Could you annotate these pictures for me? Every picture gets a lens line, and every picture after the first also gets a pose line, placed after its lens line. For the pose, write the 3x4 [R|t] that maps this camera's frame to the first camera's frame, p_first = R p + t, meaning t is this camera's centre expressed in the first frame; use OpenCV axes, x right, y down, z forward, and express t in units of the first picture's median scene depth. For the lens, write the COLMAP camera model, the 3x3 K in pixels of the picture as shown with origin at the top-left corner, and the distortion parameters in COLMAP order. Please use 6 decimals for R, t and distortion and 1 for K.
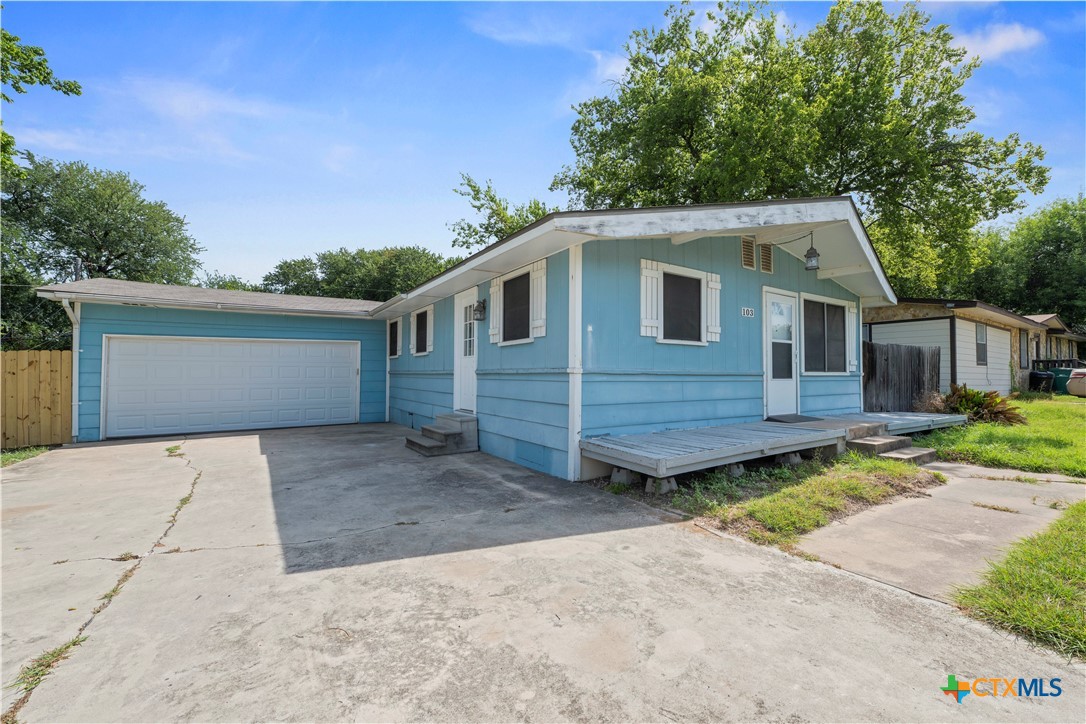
lens RADIAL K [[439.8, 0, 545.9], [0, 439.8, 362.2], [0, 0, 1]] dist [0.001488, -0.000047]
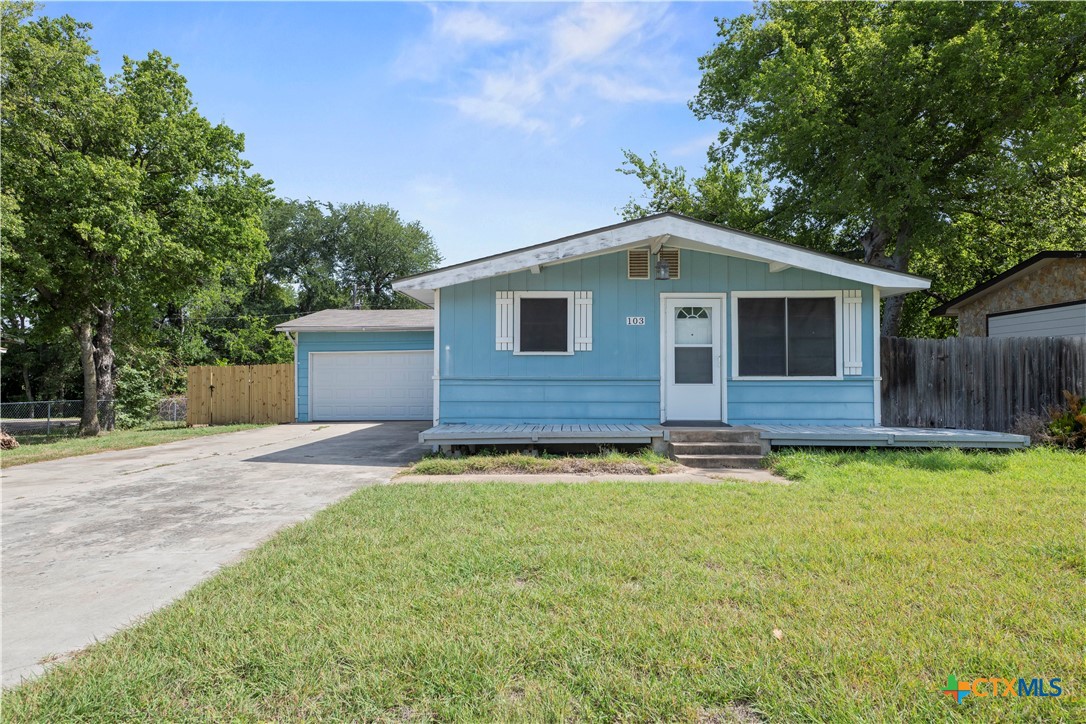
lens RADIAL K [[608.5, 0, 542.2], [0, 608.5, 367.8], [0, 0, 1]] dist [-0.000699, -0.000124]
pose [[0.819153, -0.010156, -0.573485, 0.896204], [0.019651, 0.999753, 0.010363, -0.016204], [0.573238, -0.019758, 0.819150, -0.266939]]
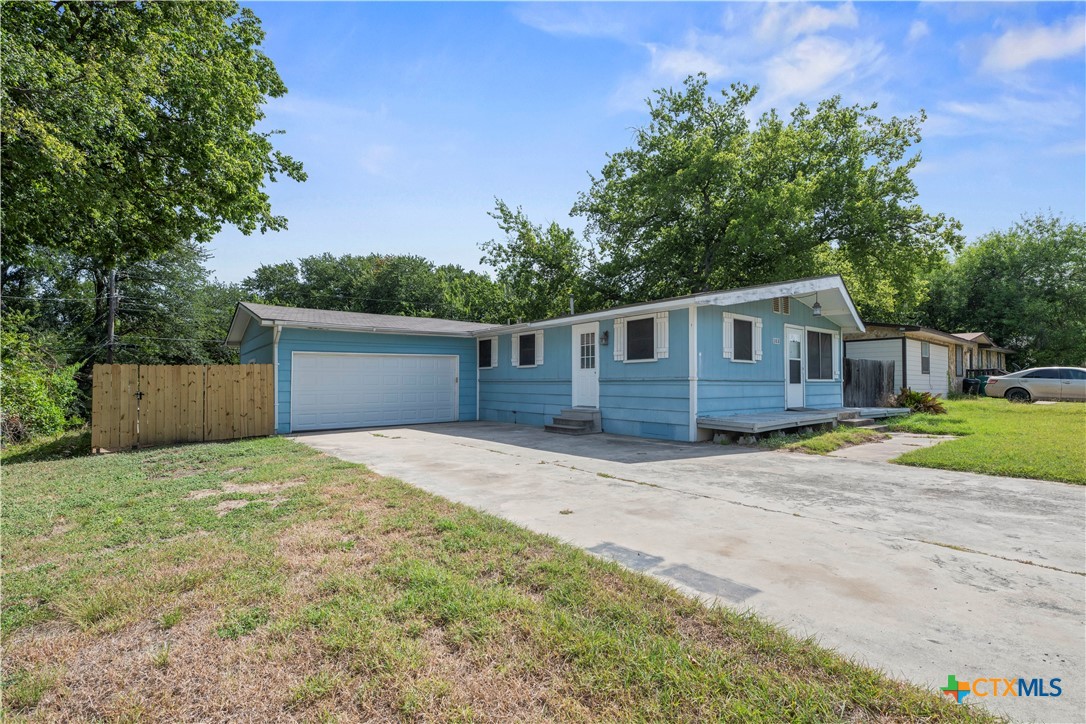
lens RADIAL K [[481.9, 0, 541.9], [0, 481.9, 371.3], [0, 0, 1]] dist [-0.000156, 0.000392]
pose [[0.996246, -0.000728, 0.086564, -0.413887], [0.000396, 0.999992, 0.003855, -0.010266], [-0.086566, -0.003806, 0.996239, -0.504546]]
